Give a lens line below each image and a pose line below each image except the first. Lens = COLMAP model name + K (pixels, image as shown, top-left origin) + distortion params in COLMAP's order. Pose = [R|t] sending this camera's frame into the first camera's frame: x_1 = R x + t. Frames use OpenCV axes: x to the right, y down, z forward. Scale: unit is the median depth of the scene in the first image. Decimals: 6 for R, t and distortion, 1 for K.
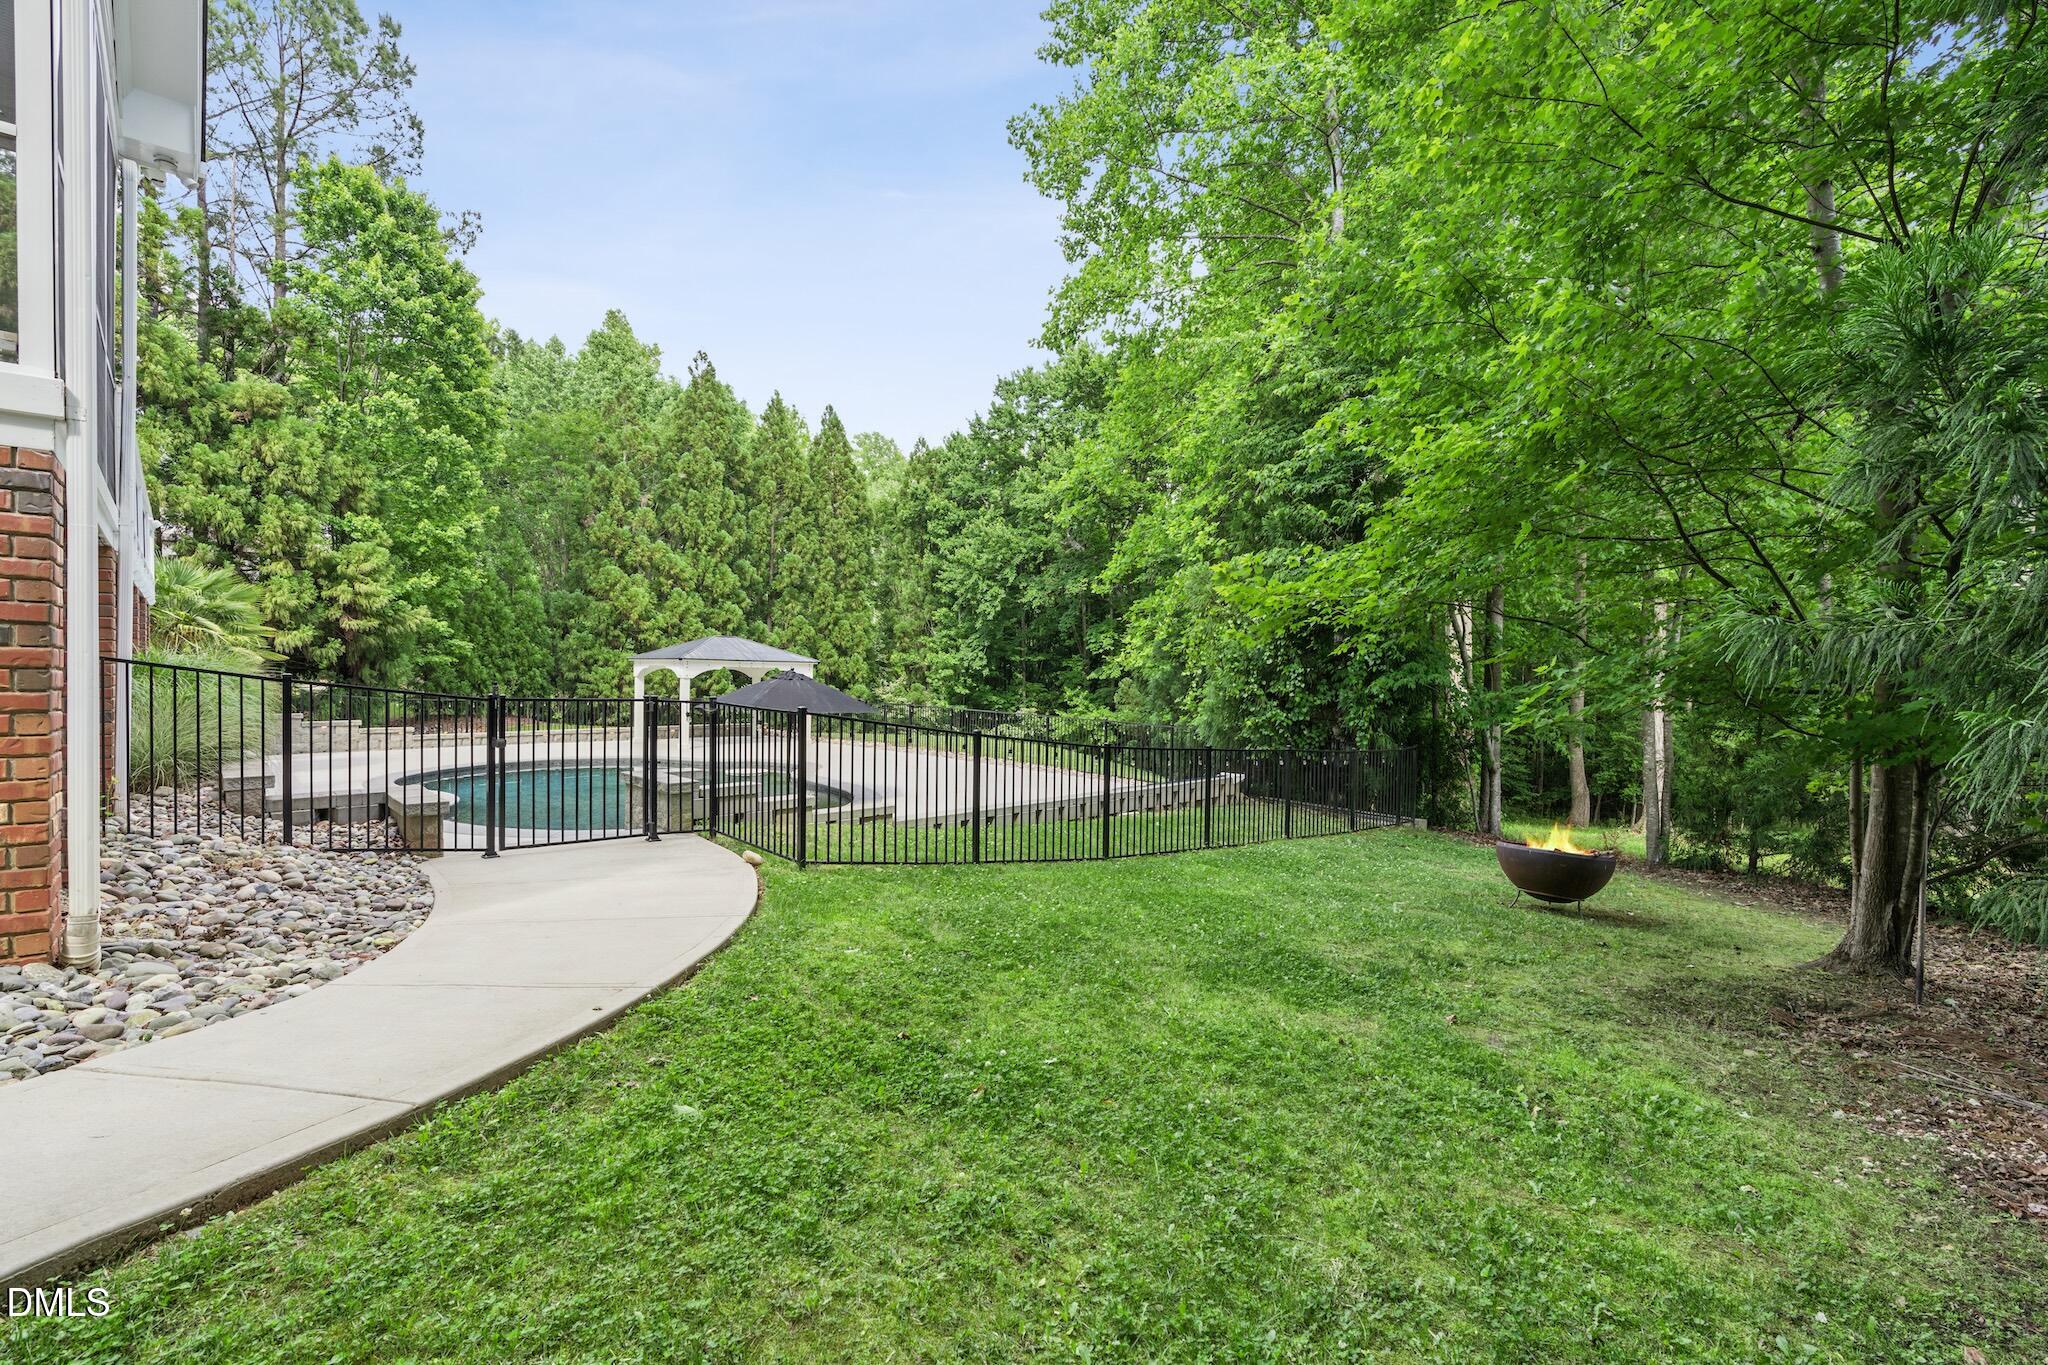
lens RADIAL K [[926.4, 0, 1022.0], [0, 926.4, 728.2], [0, 0, 1]] dist [-0.005700, 0.002737]
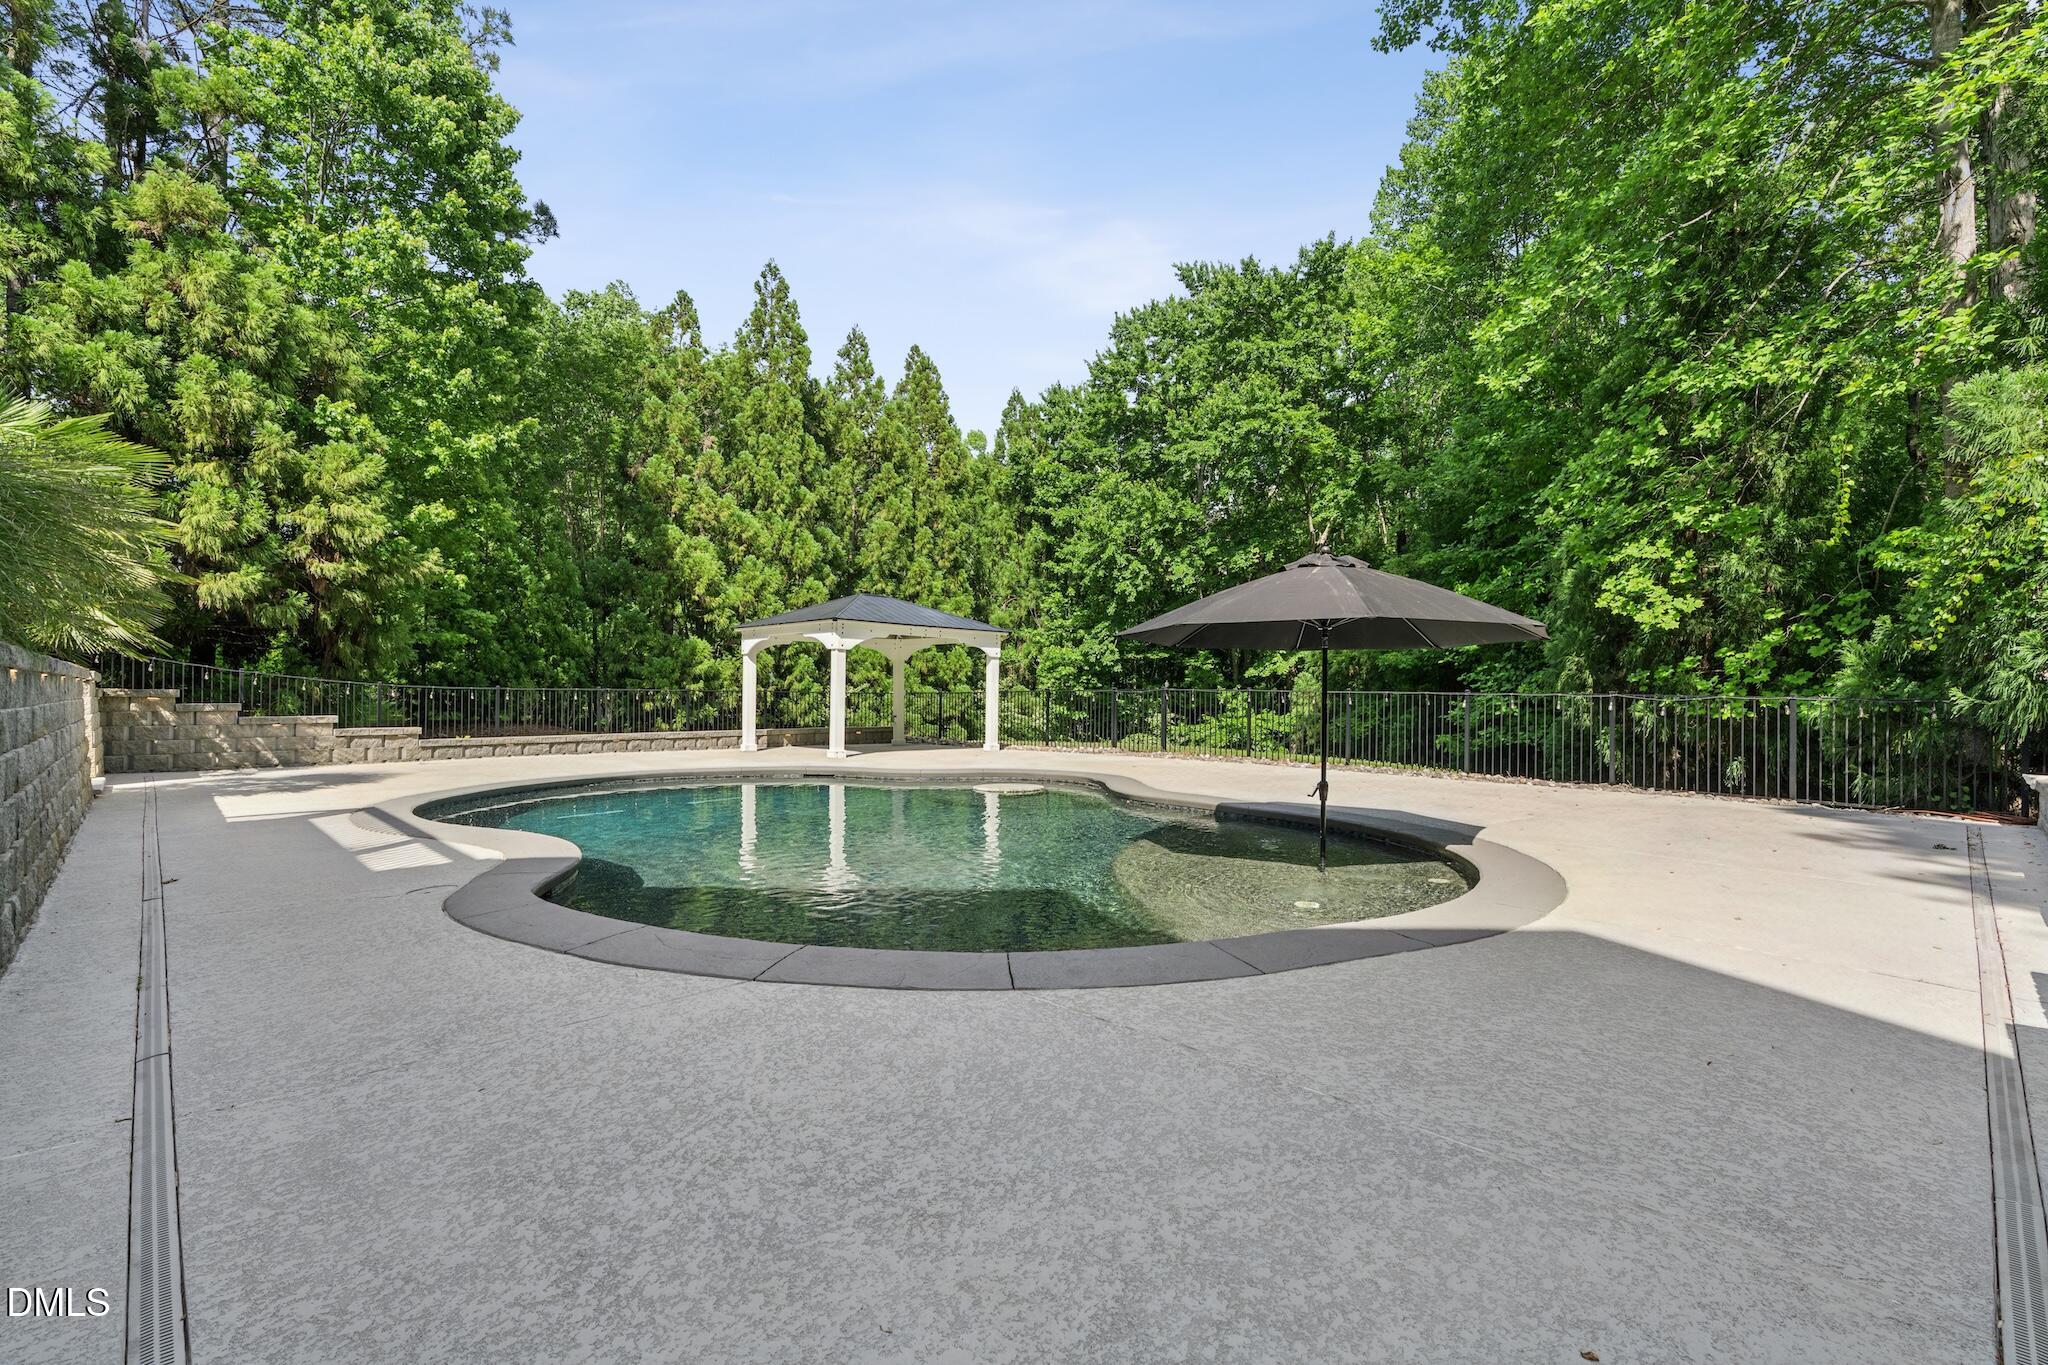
lens RADIAL K [[926.4, 0, 1018.3], [0, 926.4, 720.9], [0, 0, 1]] dist [-0.005700, 0.002737]
pose [[0.999272, -0.012400, 0.036083, -0.183655], [0.013677, 0.999281, -0.035360, 0.014157], [-0.035619, 0.035828, 0.998723, 0.237278]]
